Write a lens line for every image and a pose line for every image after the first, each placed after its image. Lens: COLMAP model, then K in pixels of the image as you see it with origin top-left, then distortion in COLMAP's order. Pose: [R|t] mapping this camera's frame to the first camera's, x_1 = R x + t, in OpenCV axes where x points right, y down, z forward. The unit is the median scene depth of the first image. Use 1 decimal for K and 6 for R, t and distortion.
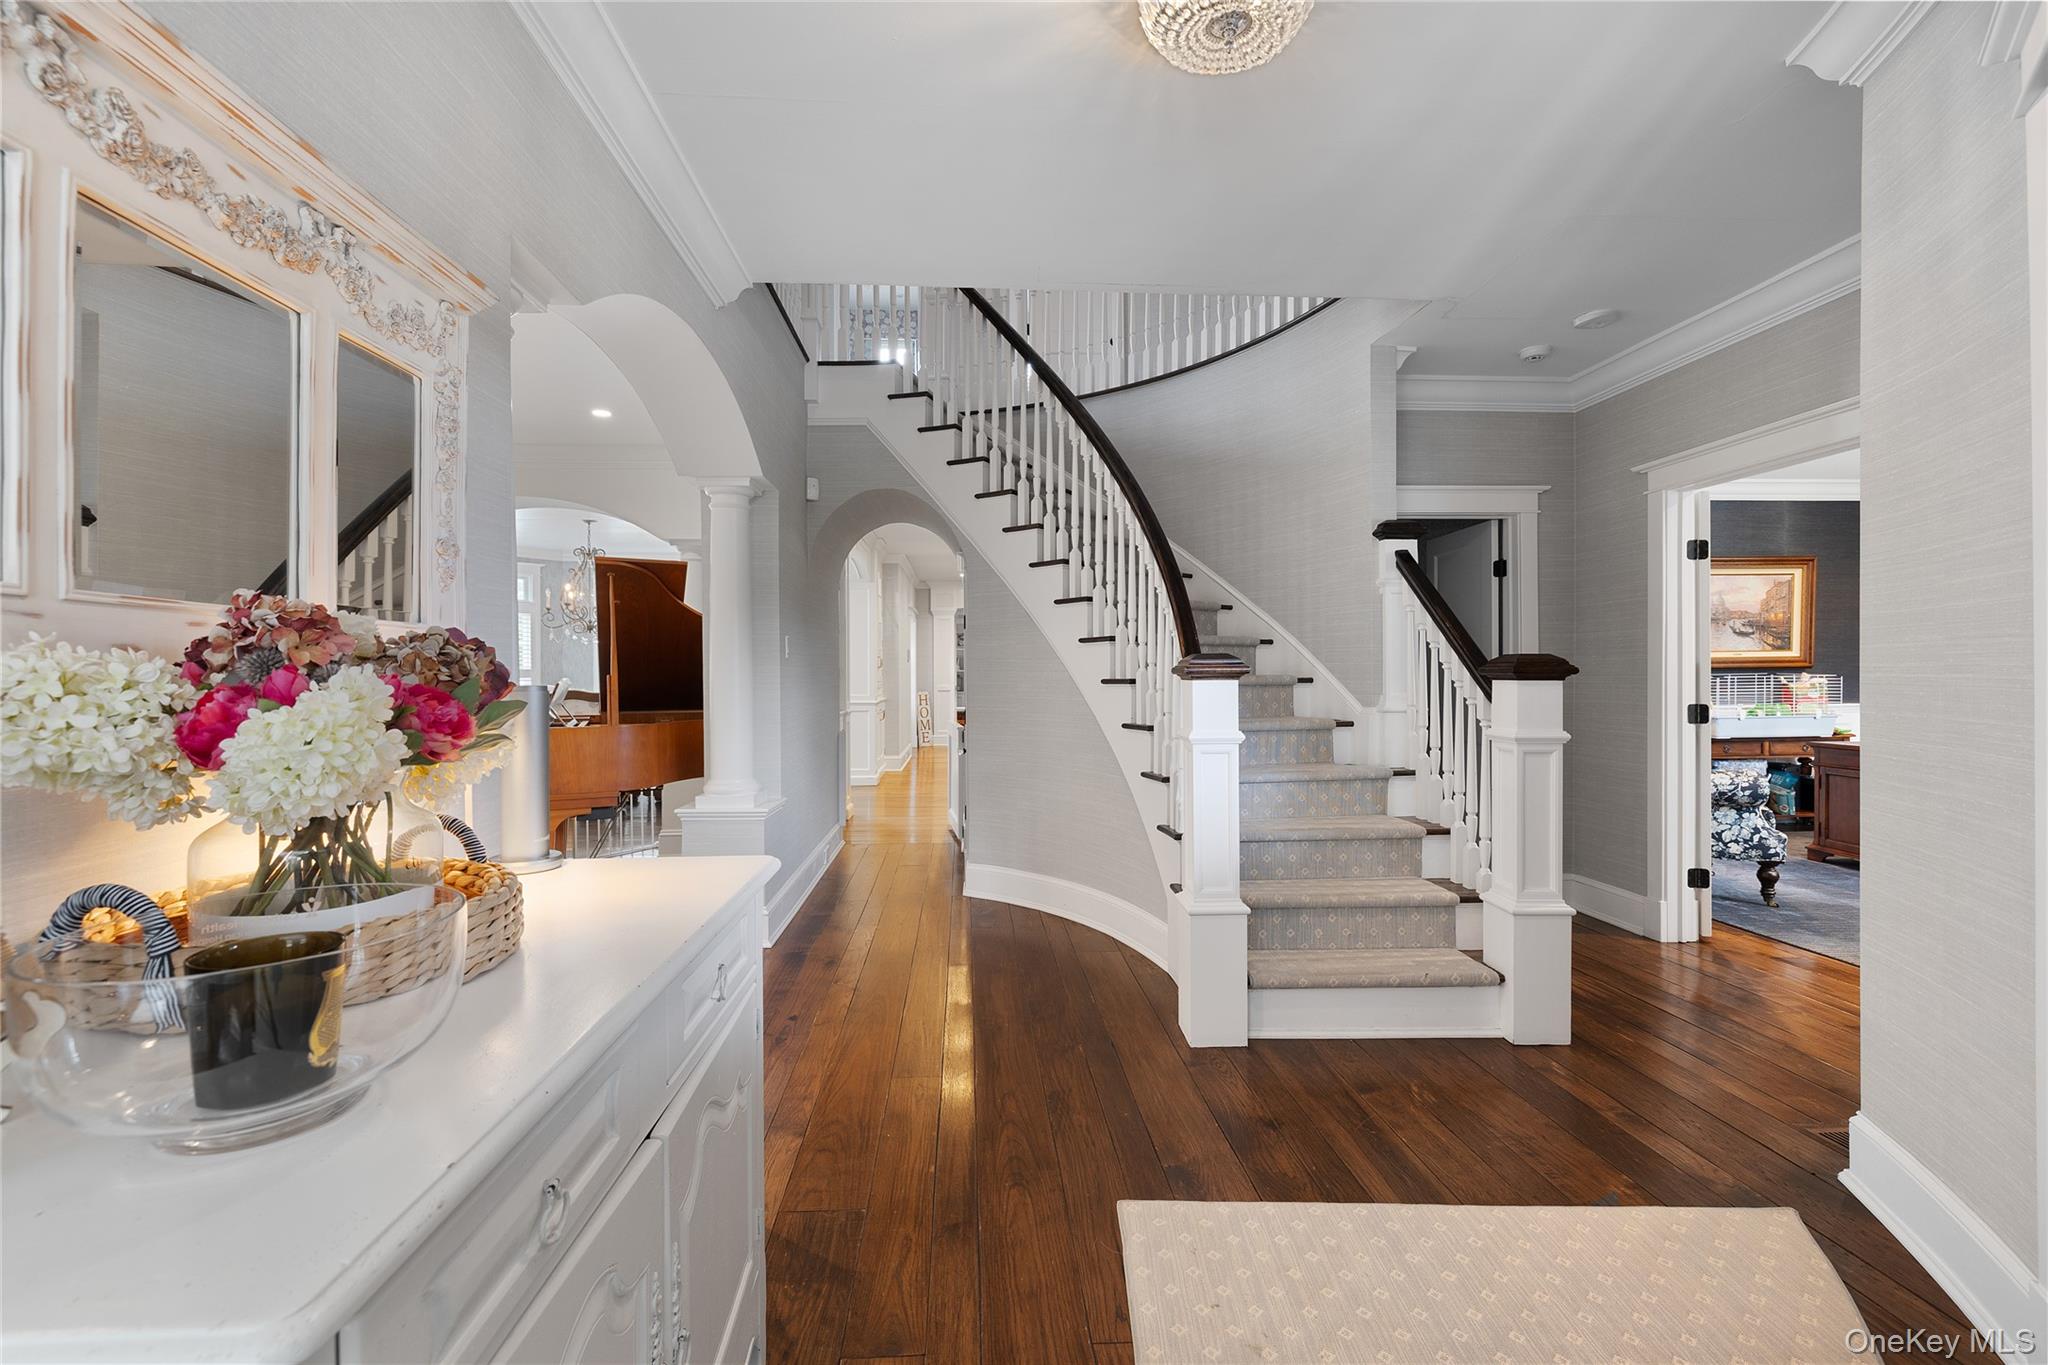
lens RADIAL K [[870.4, 0, 1005.5], [0, 870.4, 675.3], [0, 0, 1]] dist [-0.002834, 0.000971]
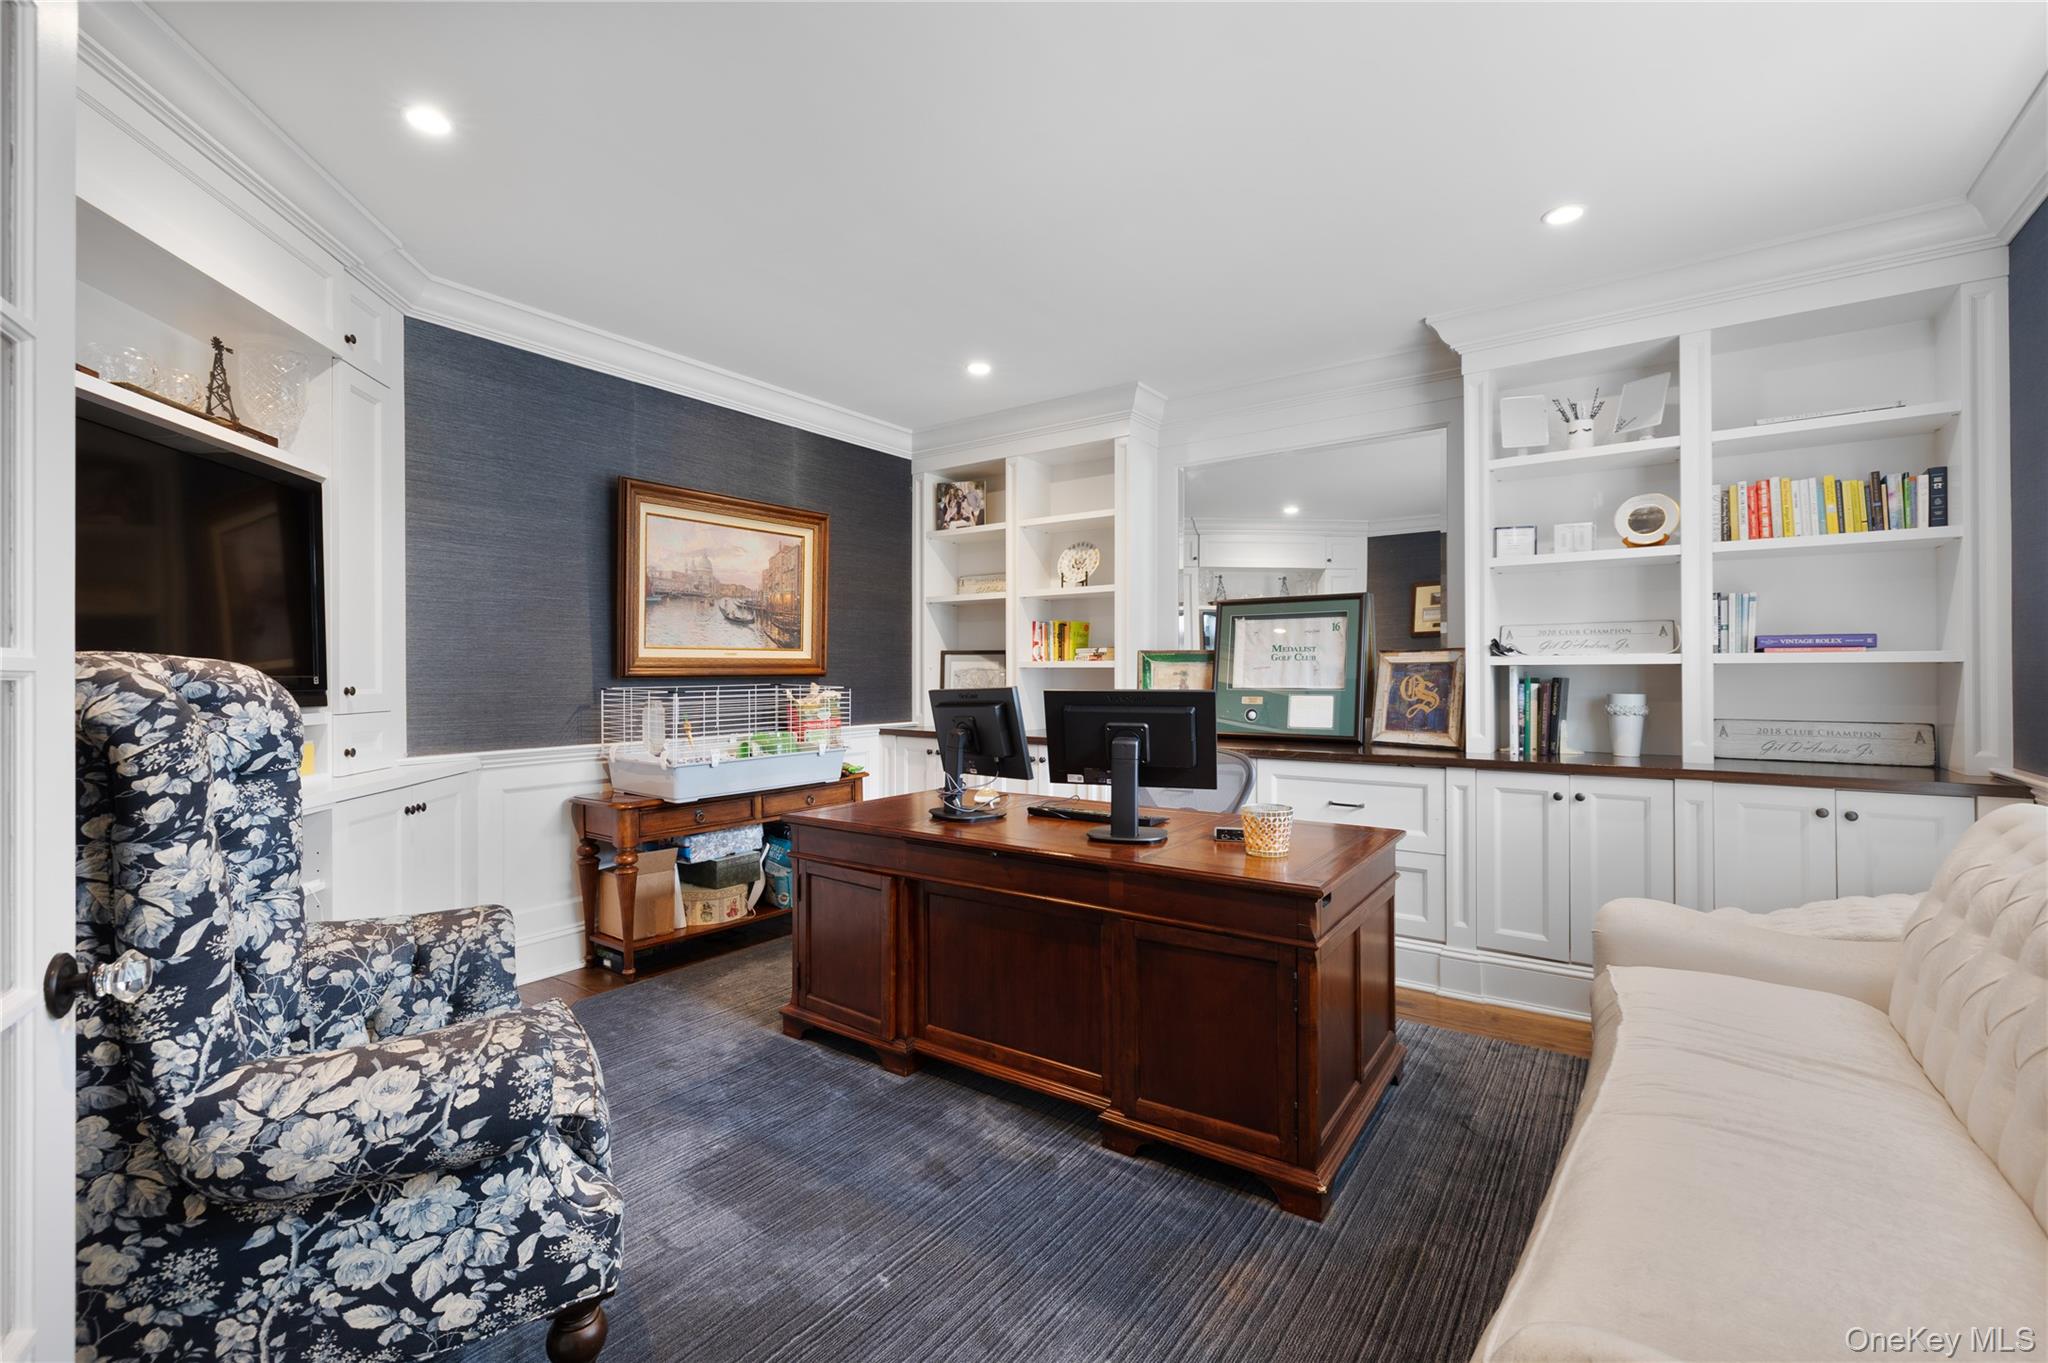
lens RADIAL K [[870.4, 0, 1023.1], [0, 870.4, 682.1], [0, 0, 1]] dist [-0.002834, 0.000971]
pose [[0.619292, -0.001217, 0.785160, 0.503166], [0.000254, 0.999999, 0.001350, -0.004645], [-0.785161, -0.000637, 0.619292, 0.467154]]
